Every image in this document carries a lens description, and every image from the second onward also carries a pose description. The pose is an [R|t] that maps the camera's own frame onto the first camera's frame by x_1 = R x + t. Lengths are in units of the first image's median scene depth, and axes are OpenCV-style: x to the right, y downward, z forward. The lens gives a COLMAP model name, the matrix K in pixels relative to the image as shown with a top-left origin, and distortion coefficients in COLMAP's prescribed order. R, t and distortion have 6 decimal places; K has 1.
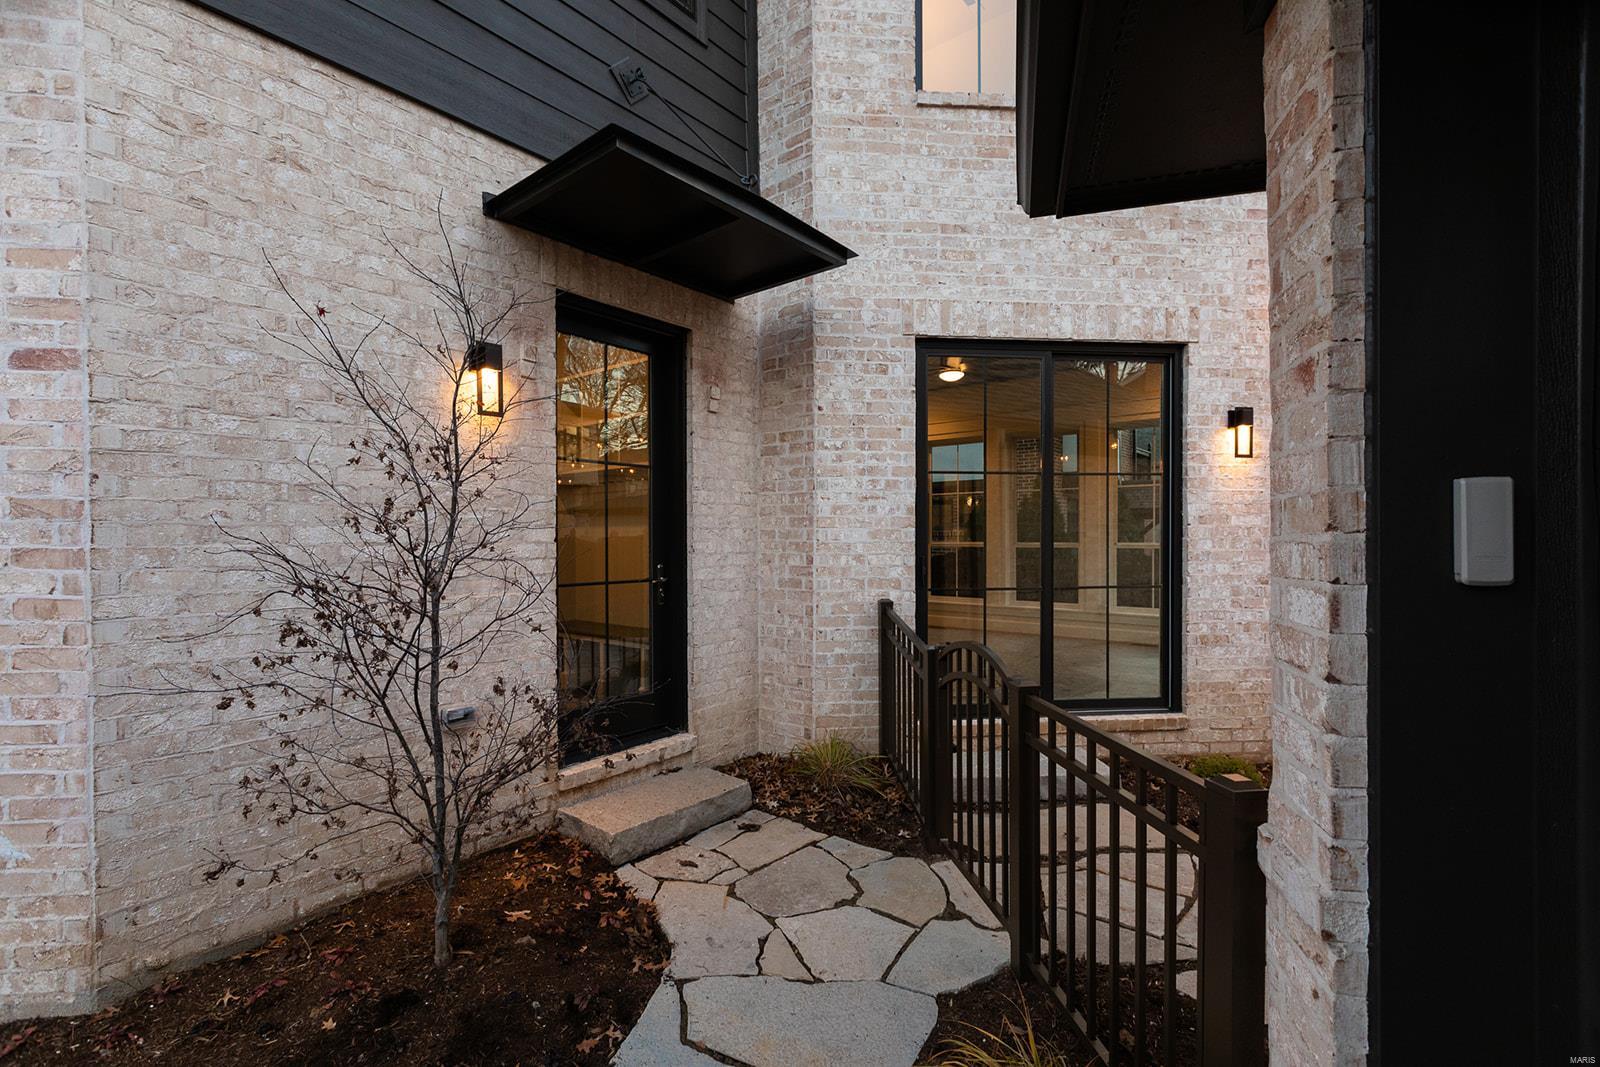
lens RADIAL K [[715.4, 0, 829.2], [0, 715.4, 540.8], [0, 0, 1]] dist [0.004254, 0.000019]
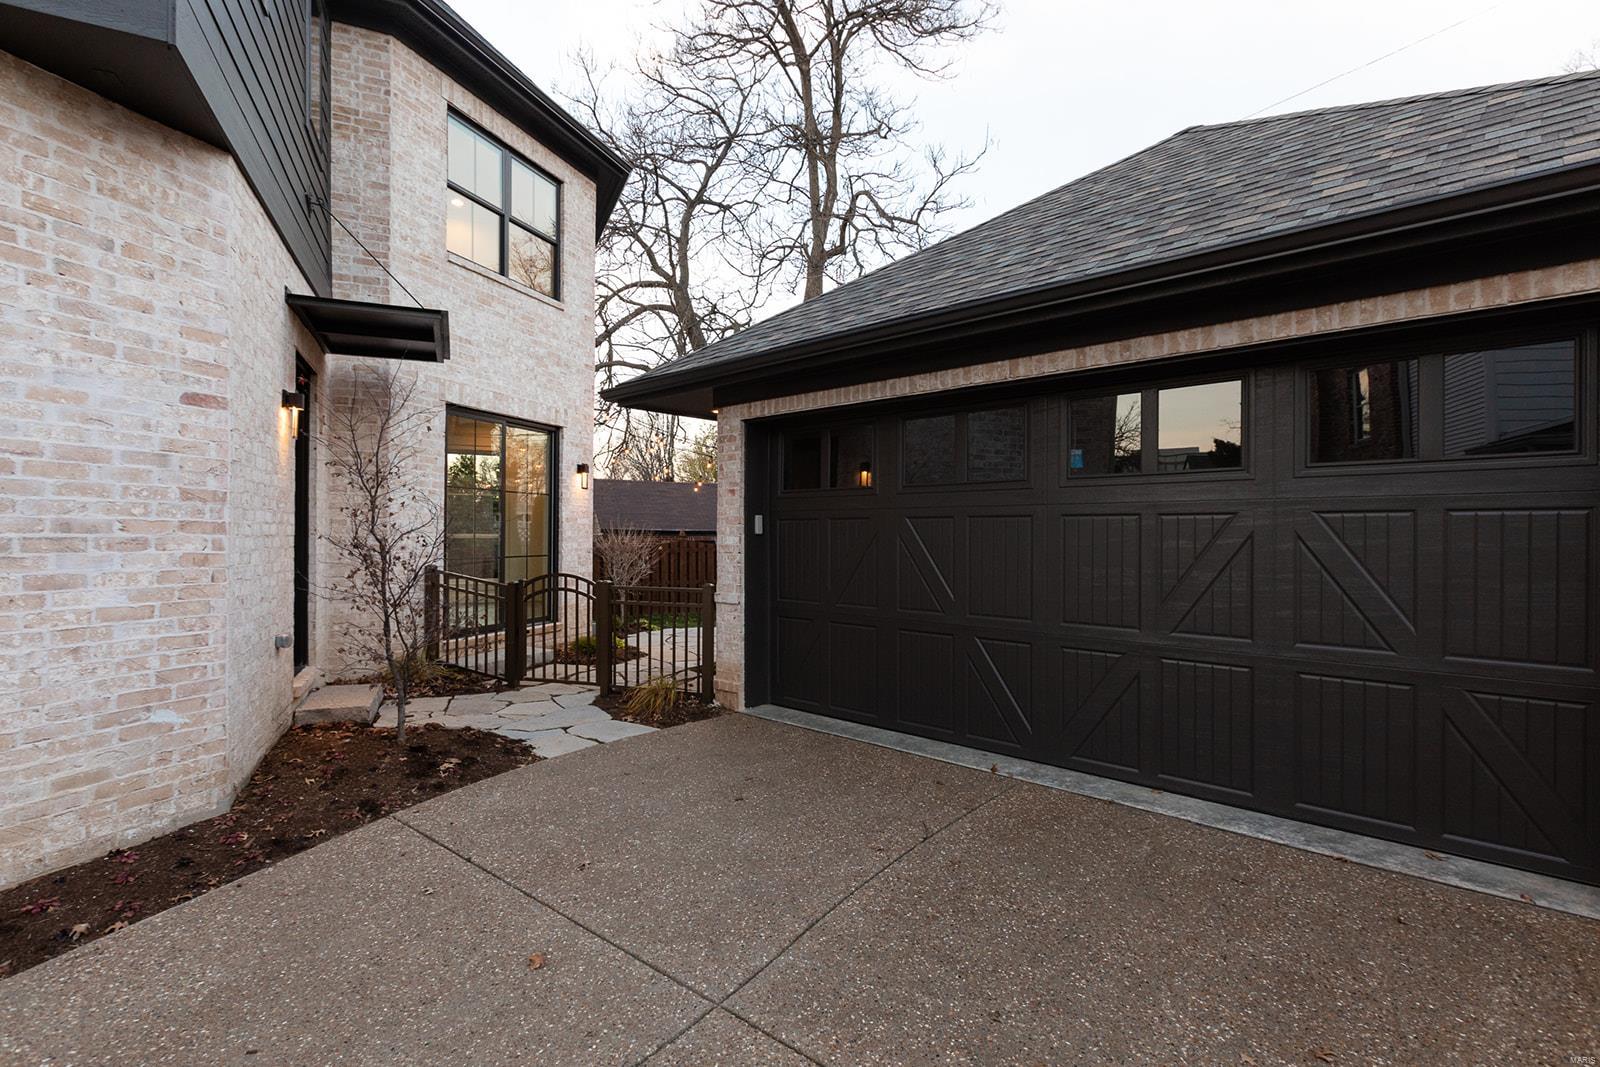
lens RADIAL K [[715.4, 0, 799.6], [0, 715.4, 535.9], [0, 0, 1]] dist [0.004254, 0.000019]
pose [[0.449893, 0.005781, 0.893064, -1.893346], [0.001092, 0.999975, -0.007023, 0.055014], [-0.893082, 0.004134, 0.449875, -0.861537]]
